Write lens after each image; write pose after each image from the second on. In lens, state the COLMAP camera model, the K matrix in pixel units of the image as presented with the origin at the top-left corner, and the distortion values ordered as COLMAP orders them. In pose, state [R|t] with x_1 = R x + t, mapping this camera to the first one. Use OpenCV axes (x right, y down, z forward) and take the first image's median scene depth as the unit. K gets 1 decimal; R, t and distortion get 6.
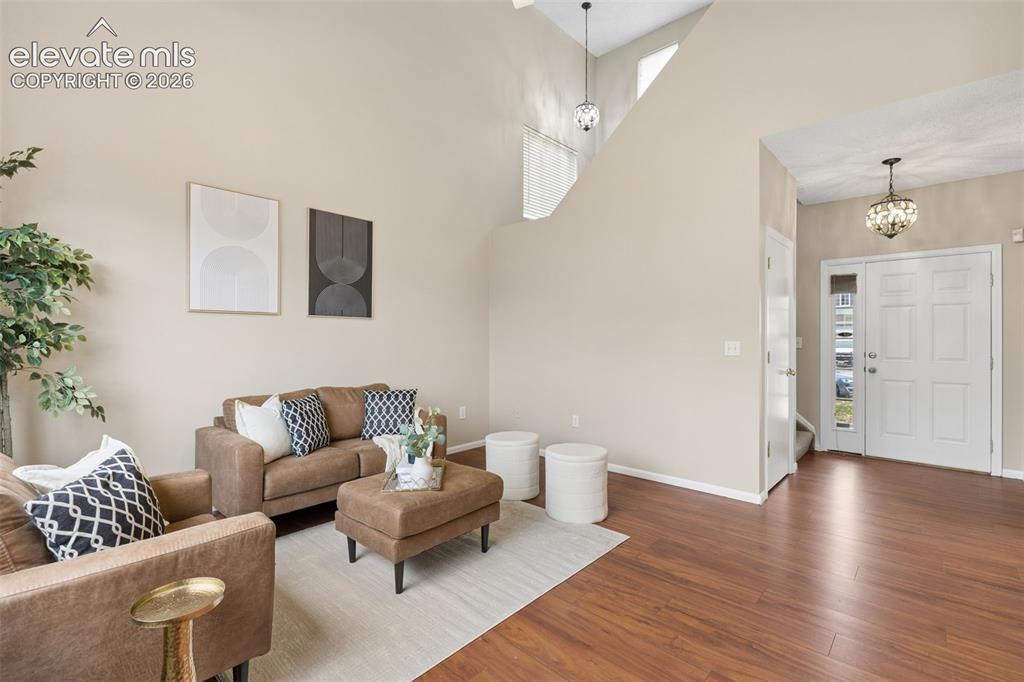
lens RADIAL K [[453.7, 0, 507.4], [0, 453.7, 342.8], [0, 0, 1]] dist [0.009755, 0.000958]
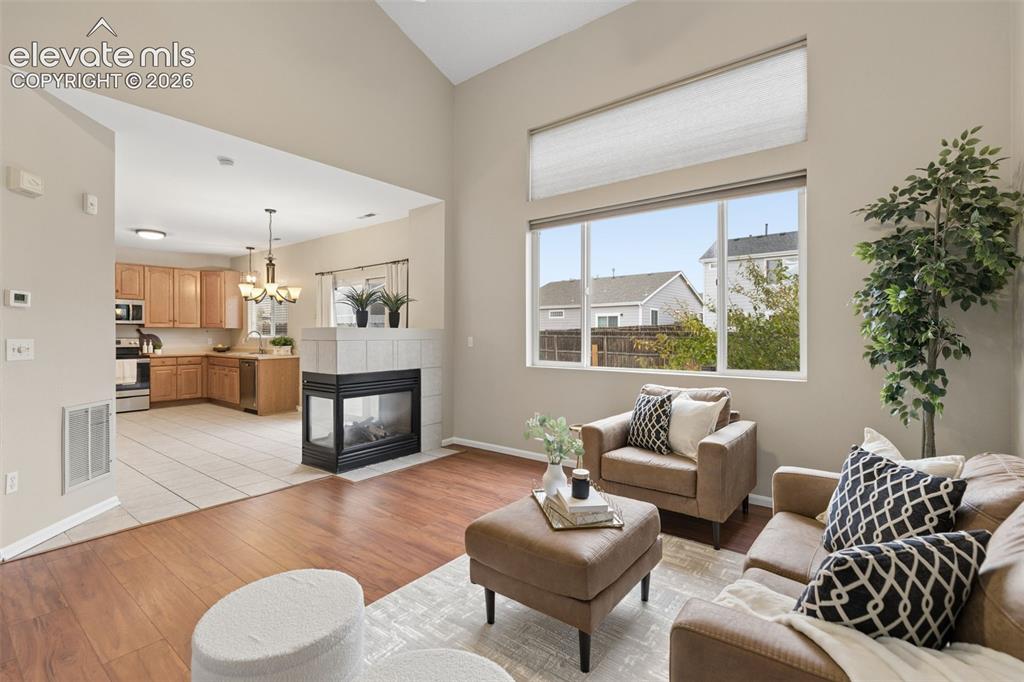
lens RADIAL K [[471.6, 0, 519.1], [0, 471.6, 335.1], [0, 0, 1]] dist [0.000377, -0.000147]
pose [[-0.995544, -0.000919, -0.094293, -0.018905], [-0.002186, 0.999909, 0.013336, -0.016058], [0.094272, 0.013482, -0.995455, 1.462585]]
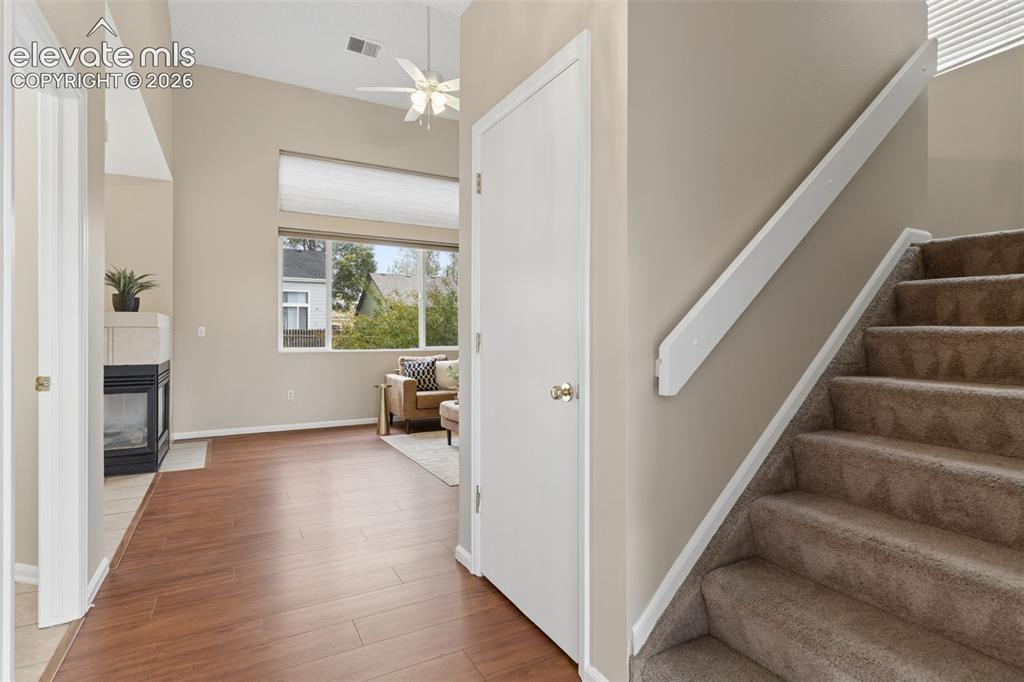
lens RADIAL K [[484.7, 0, 505.3], [0, 484.7, 336.7], [0, 0, 1]] dist [-0.000631, 0.000161]
pose [[-0.288667, 0.006102, -0.957410, 1.255210], [-0.012141, 0.999876, 0.010033, 0.016943], [0.957353, 0.014520, -0.288557, 1.295758]]
